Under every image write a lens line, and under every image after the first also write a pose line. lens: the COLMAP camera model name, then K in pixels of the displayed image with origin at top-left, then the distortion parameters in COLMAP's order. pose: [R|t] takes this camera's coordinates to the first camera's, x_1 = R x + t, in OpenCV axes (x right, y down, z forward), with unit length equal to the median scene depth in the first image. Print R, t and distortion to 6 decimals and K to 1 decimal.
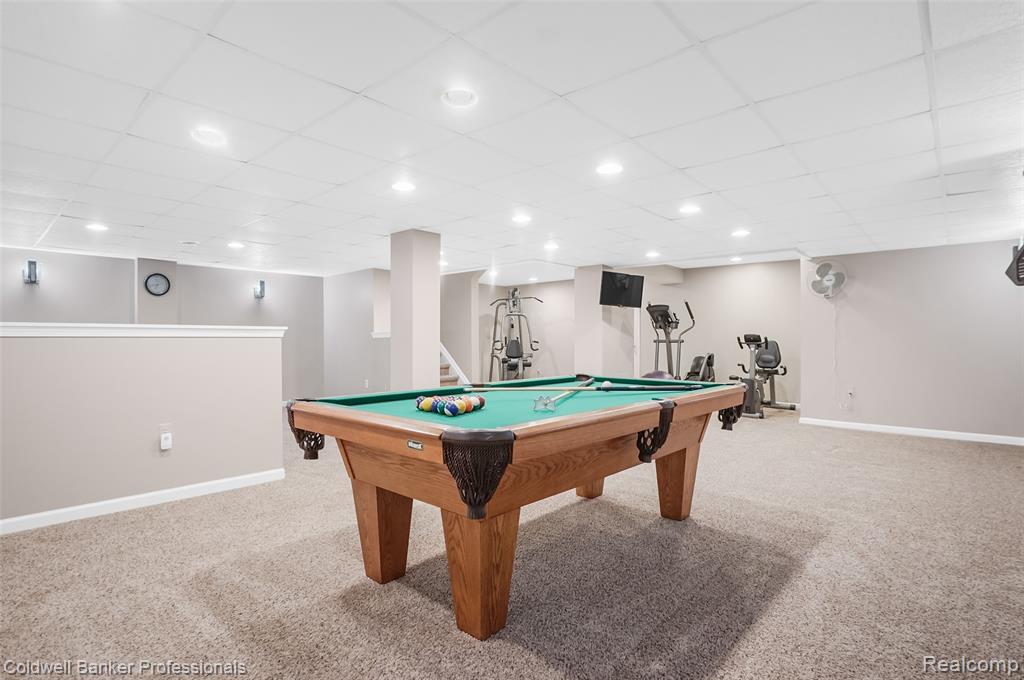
lens RADIAL K [[544.4, 0, 512.6], [0, 544.4, 337.1], [0, 0, 1]] dist [-0.040549, 0.014925]
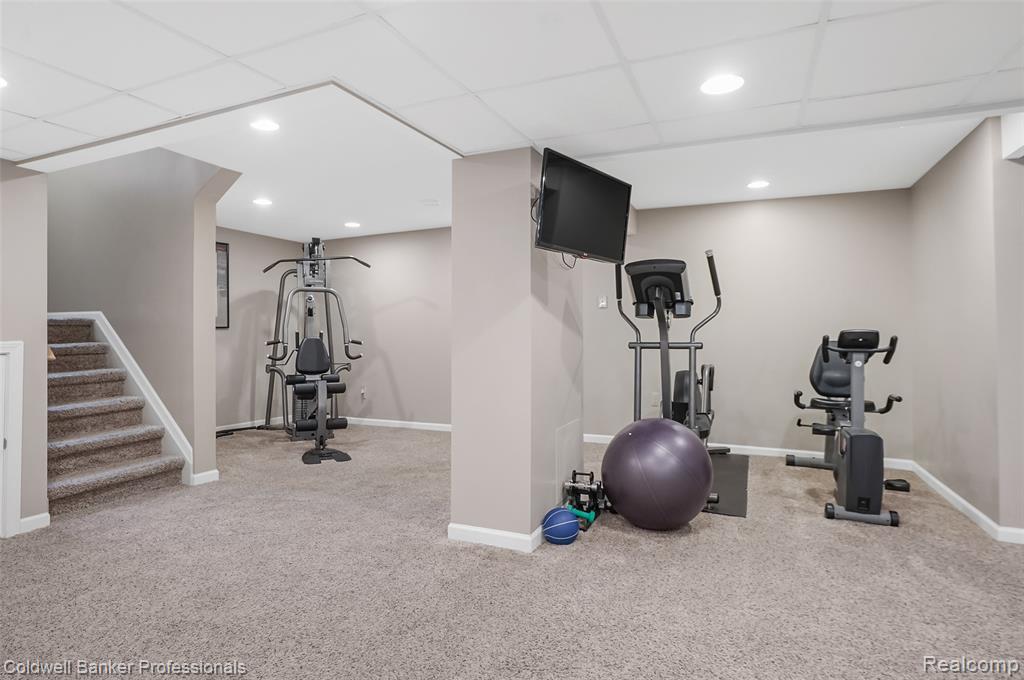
lens RADIAL K [[544.4, 0, 518.3], [0, 544.4, 317.0], [0, 0, 1]] dist [-0.040549, 0.014925]
pose [[0.950482, 0.001537, 0.310777, 0.031525], [0.003634, 0.999864, -0.016057, -0.007102], [-0.310760, 0.016391, 0.950347, 0.496873]]
